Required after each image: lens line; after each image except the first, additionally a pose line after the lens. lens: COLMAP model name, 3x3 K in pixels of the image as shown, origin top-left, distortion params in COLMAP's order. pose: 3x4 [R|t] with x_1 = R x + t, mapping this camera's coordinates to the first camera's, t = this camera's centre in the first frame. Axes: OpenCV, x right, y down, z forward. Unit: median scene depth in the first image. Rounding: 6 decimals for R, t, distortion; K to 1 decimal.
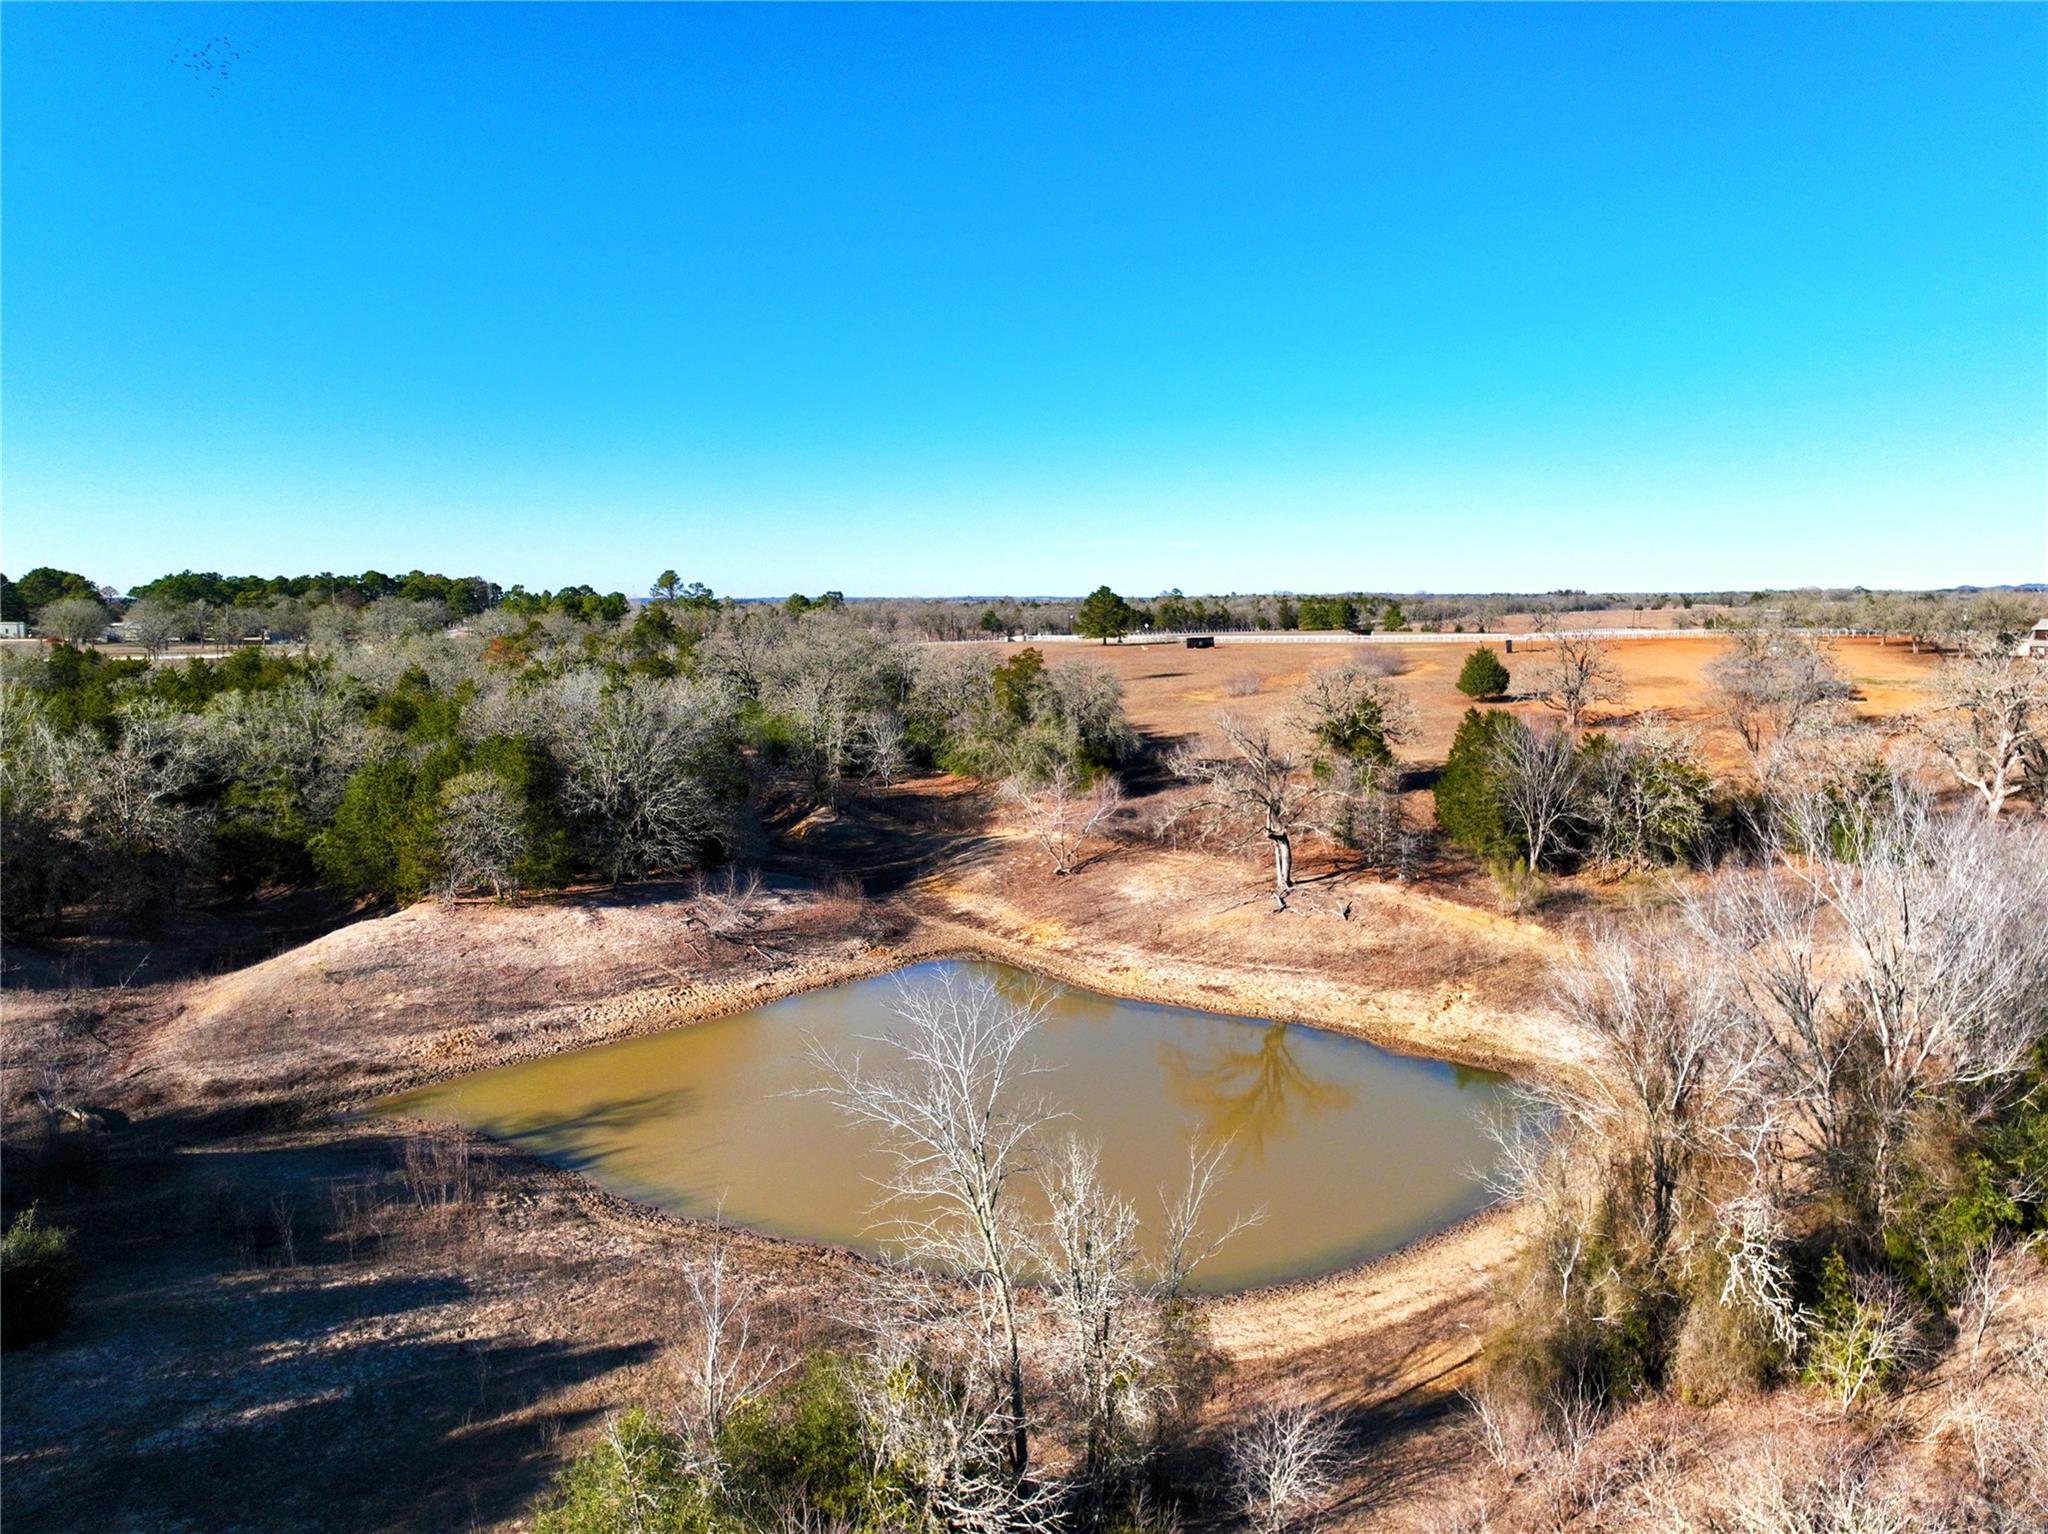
lens RADIAL K [[1439.4, 0, 1024.0], [0, 1439.4, 767.0], [0, 0, 1]] dist [0.005980, 0.005382]
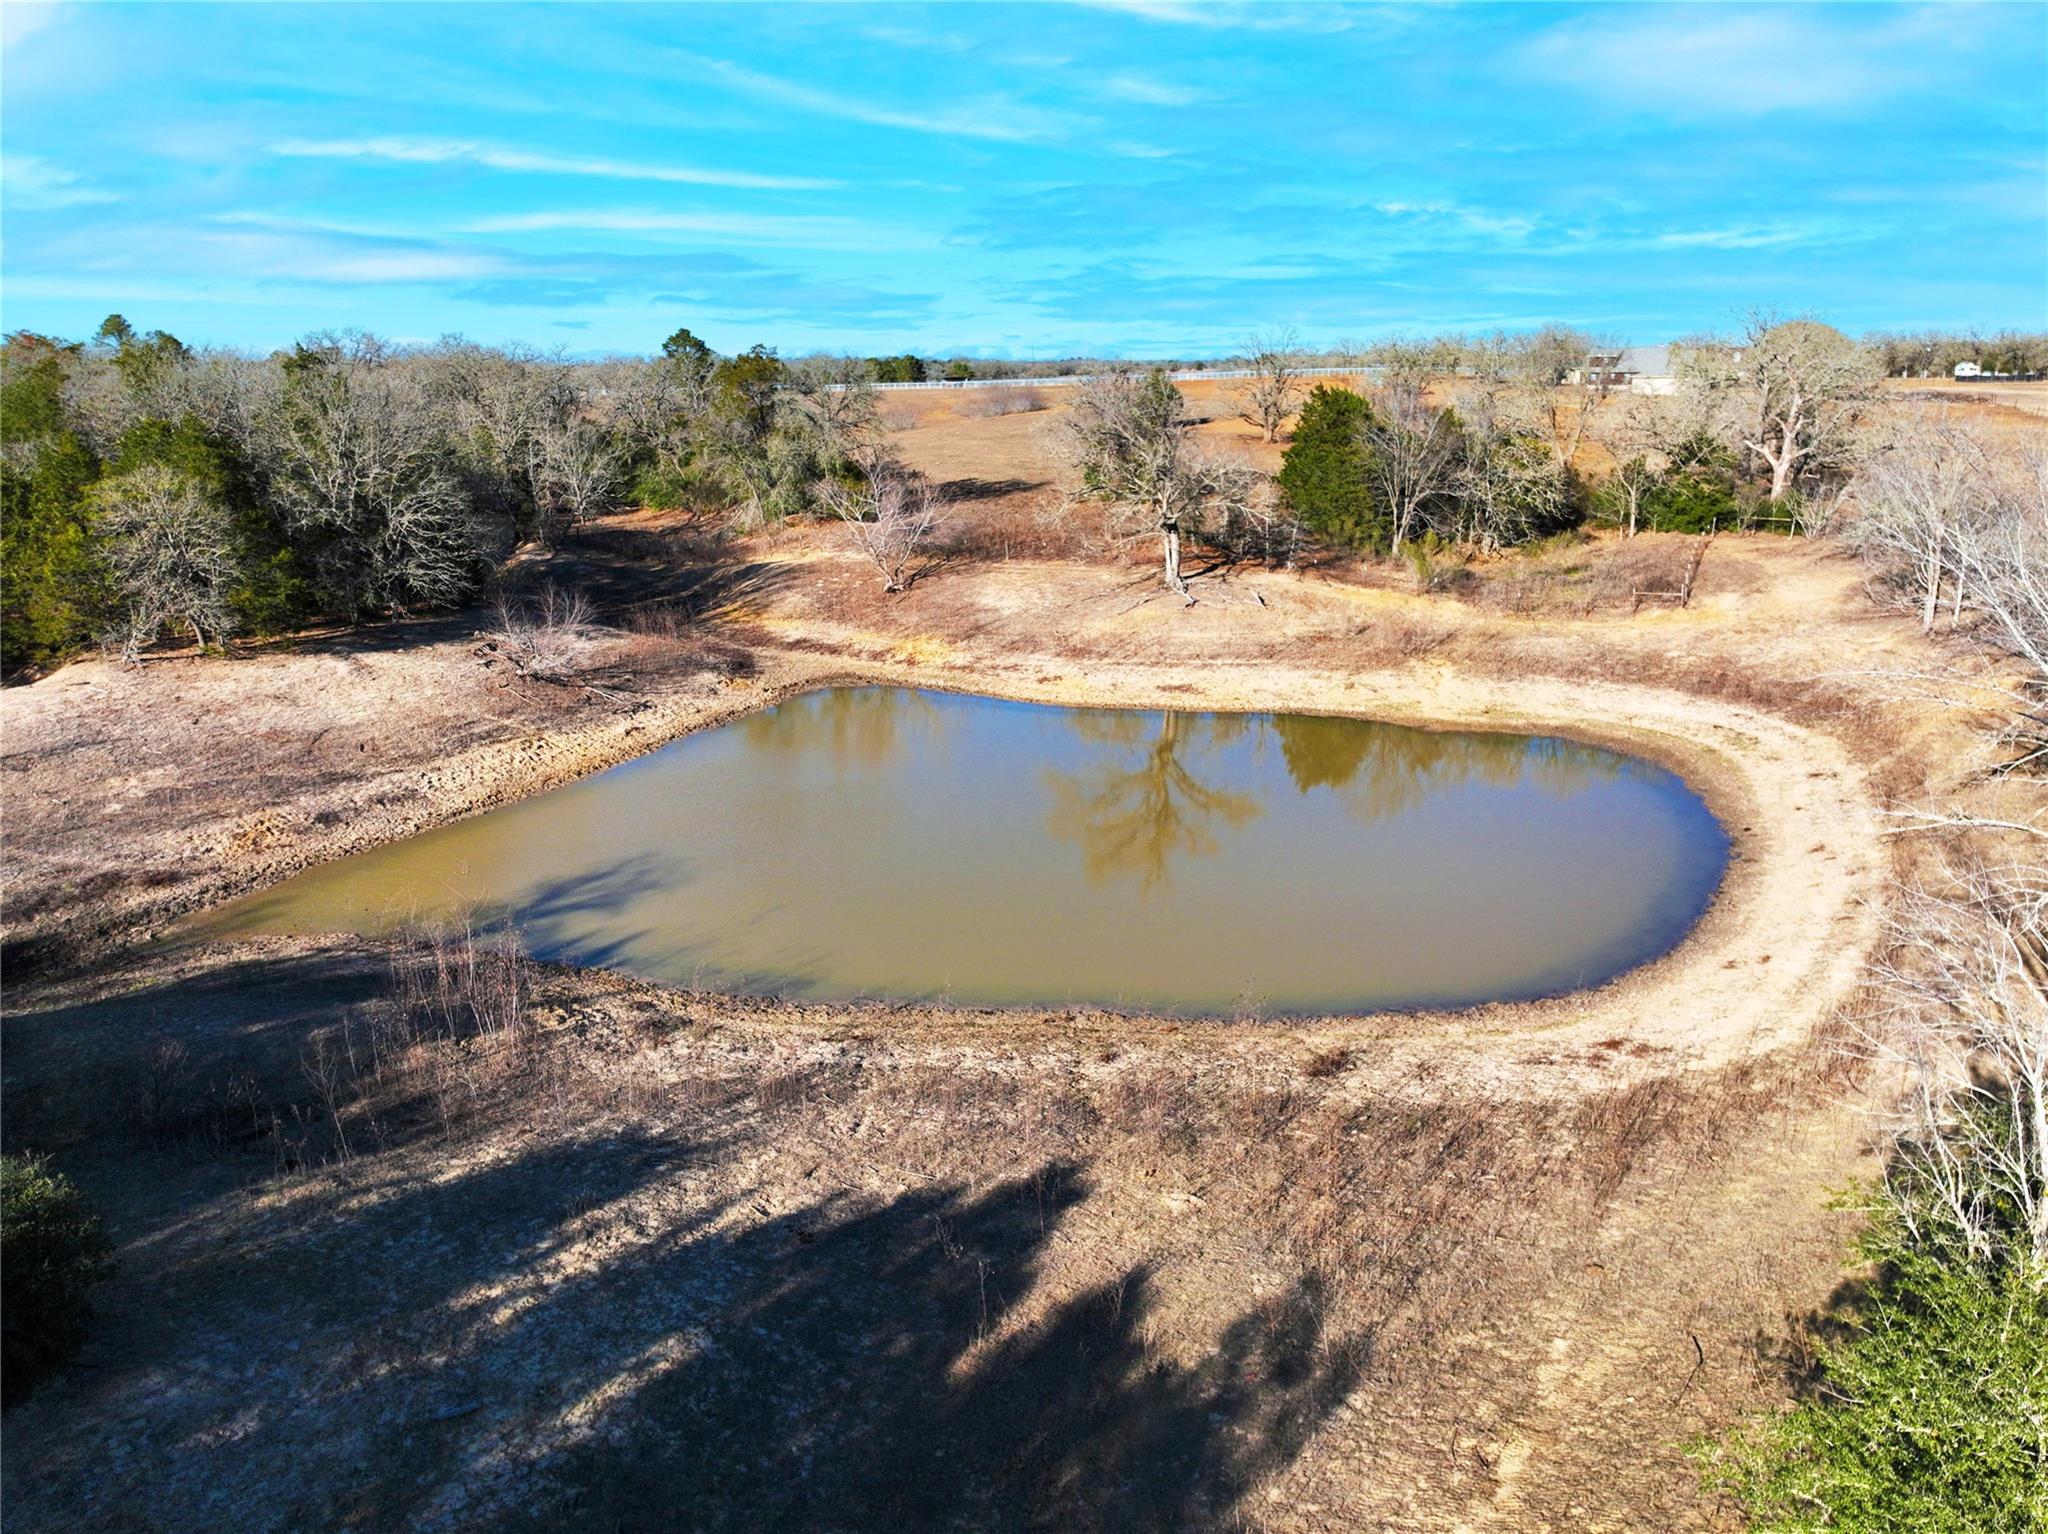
lens RADIAL K [[1439.4, 0, 1024.0], [0, 1439.4, 767.0], [0, 0, 1]] dist [0.005980, 0.005382]
pose [[0.946104, -0.093125, 0.310186, -0.227316], [0.045229, 0.986374, 0.158177, 0.059349], [-0.320690, -0.135623, 0.937424, 0.210533]]
